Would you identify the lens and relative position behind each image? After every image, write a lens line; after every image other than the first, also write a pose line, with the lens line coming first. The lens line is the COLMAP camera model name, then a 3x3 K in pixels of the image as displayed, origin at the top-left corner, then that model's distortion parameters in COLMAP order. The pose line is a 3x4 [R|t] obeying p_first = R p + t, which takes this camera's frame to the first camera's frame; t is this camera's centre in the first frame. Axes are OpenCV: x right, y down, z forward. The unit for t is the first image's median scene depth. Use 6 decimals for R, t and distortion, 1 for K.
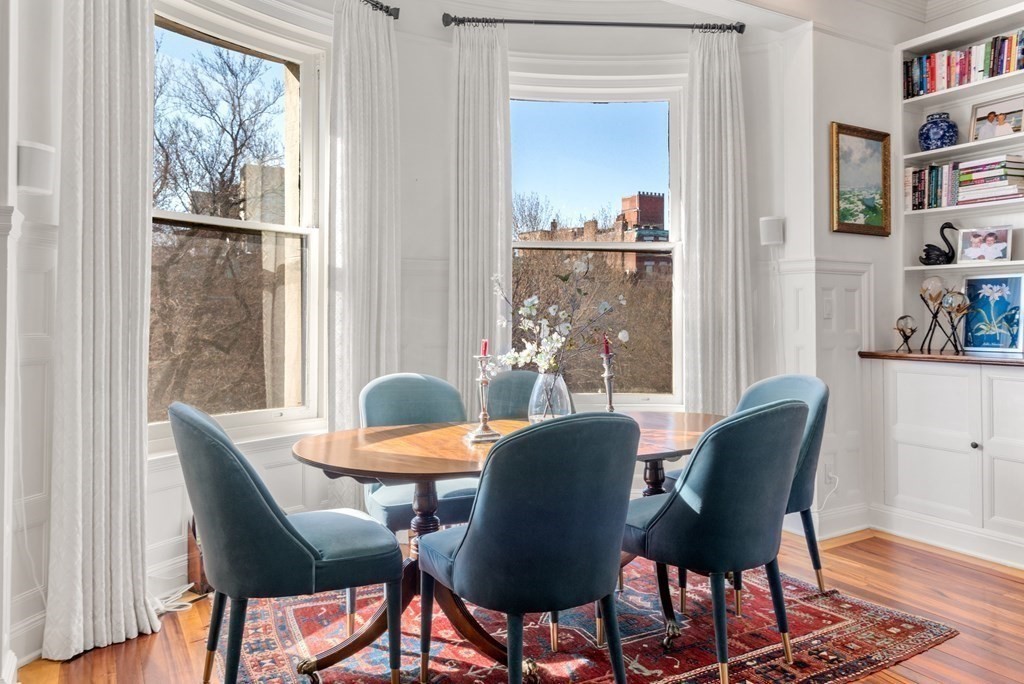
lens RADIAL K [[698.6, 0, 512.4], [0, 698.6, 300.7], [0, 0, 1]] dist [0.000085, 0.001084]
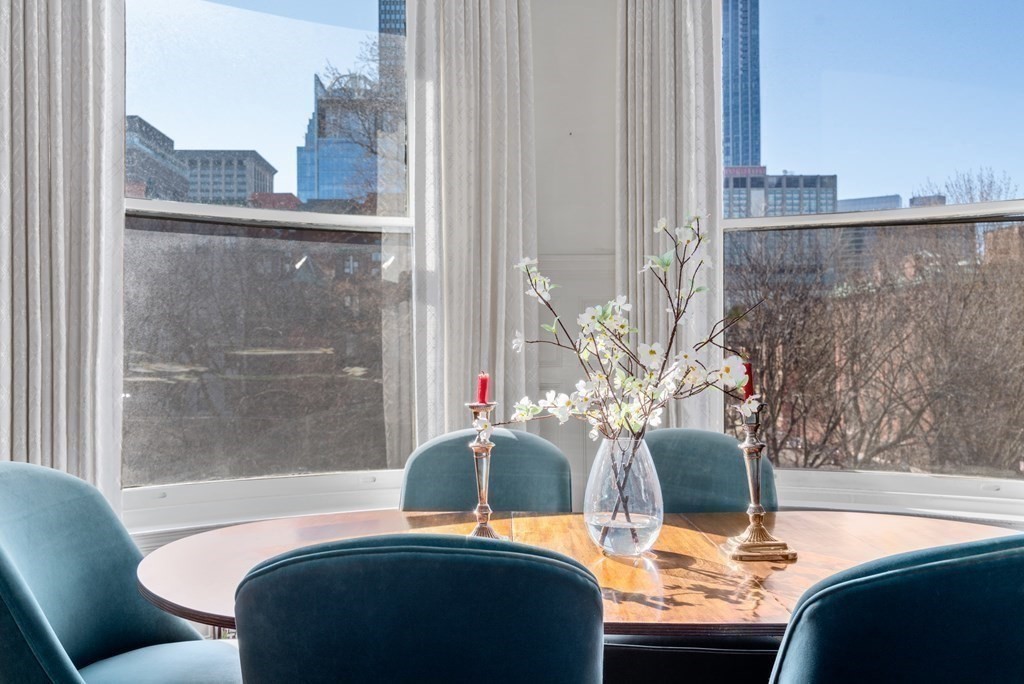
lens RADIAL K [[880.7, 0, 512.0], [0, 880.7, 342.0], [0, 0, 1]] dist [0.006692, -0.000450]
pose [[0.890541, -0.010409, -0.454784, 0.215707], [0.016621, 0.999815, 0.009663, 0.015781], [0.454599, -0.016164, 0.890549, 0.266600]]
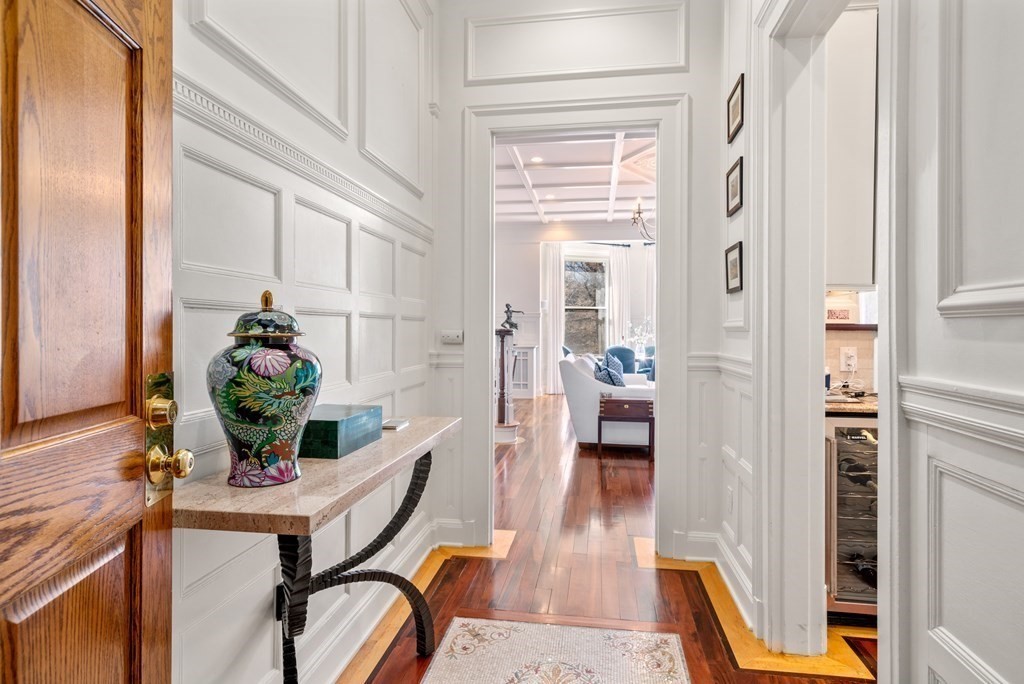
lens RADIAL K [[529.8, 0, 512.0], [0, 529.8, 342.0], [0, 0, 1]] dist [-0.000816, 0.000042]
pose [[0.777598, 0.005654, -0.628736, 1.141311], [0.010231, 0.999713, 0.021643, 0.008920], [0.628678, -0.023262, 0.777318, -1.575615]]
